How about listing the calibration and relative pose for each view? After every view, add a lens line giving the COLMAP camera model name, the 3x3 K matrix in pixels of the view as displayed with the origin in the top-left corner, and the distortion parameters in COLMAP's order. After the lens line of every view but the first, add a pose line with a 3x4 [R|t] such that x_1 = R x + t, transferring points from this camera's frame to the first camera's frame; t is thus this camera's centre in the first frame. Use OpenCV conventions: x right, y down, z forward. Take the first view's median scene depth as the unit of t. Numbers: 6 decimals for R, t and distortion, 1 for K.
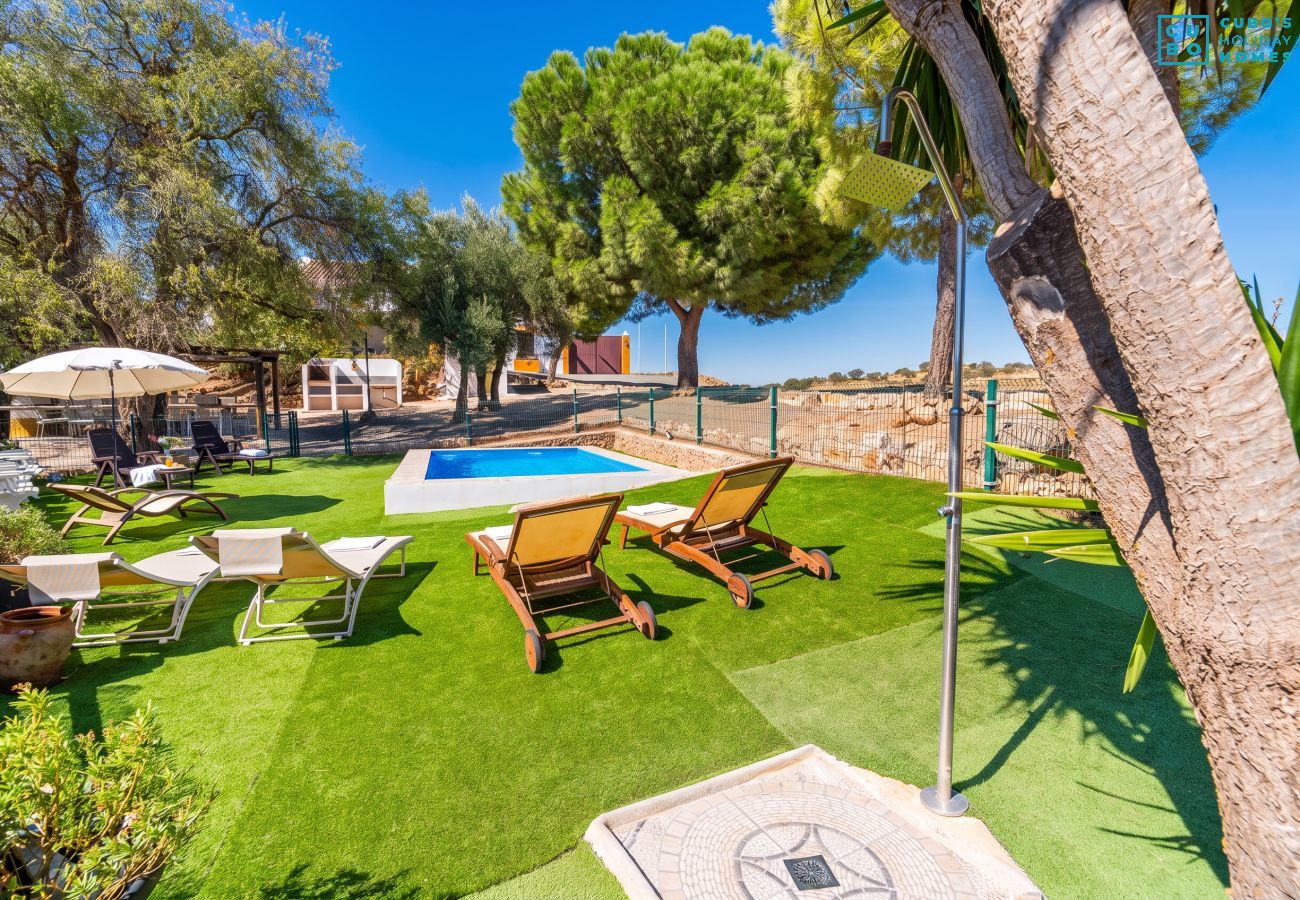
lens RADIAL K [[594.1, 0, 622.5], [0, 594.1, 455.6], [0, 0, 1]] dist [-0.020359, -0.000136]
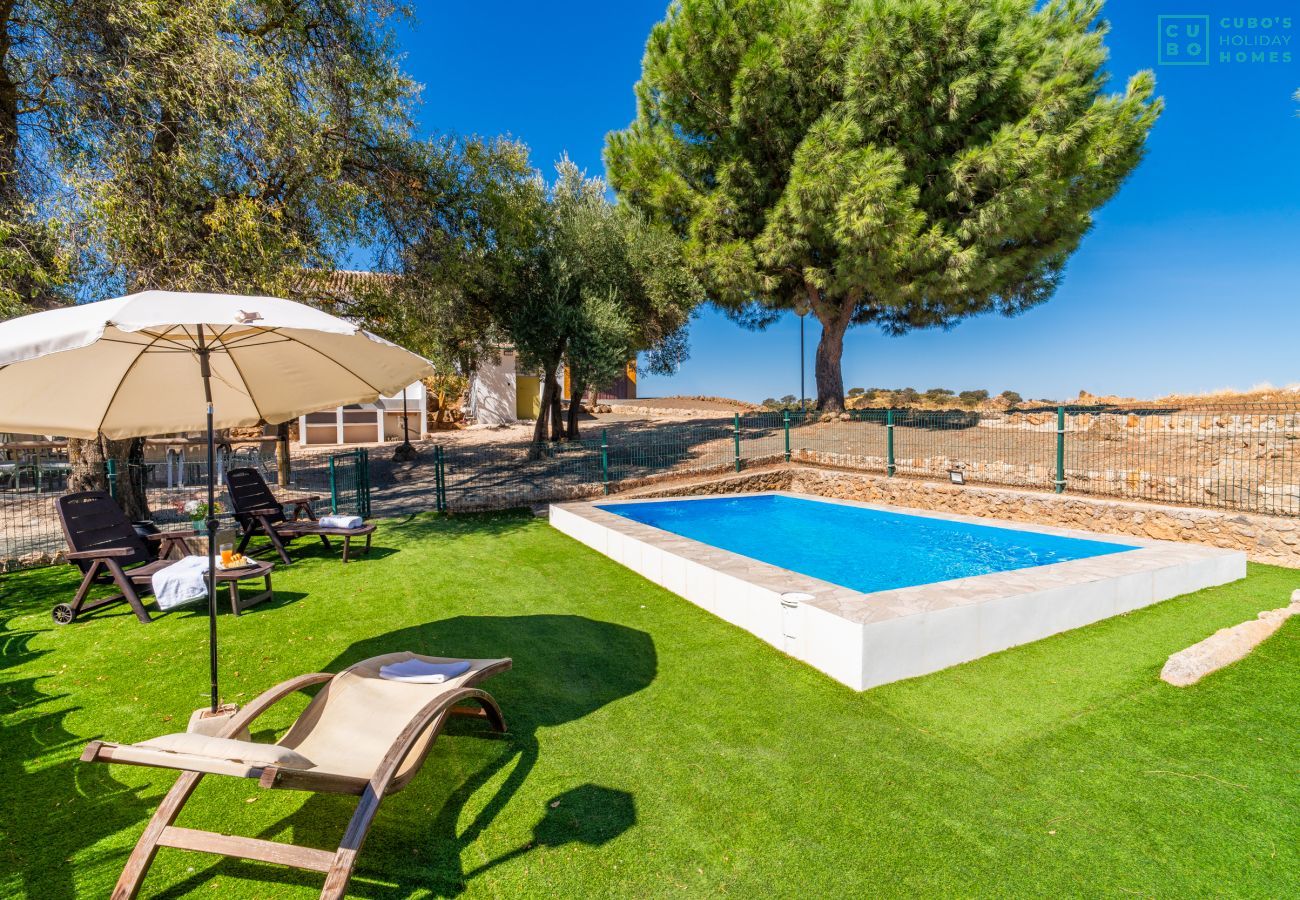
lens RADIAL K [[618.1, 0, 625.9], [0, 618.1, 447.0], [0, 0, 1]] dist [-0.000553, -0.000420]
pose [[0.993692, -0.012337, 0.111460, -0.284530], [0.019169, 0.997988, -0.060432, -0.025307], [-0.110490, 0.062187, 0.991930, 0.244464]]
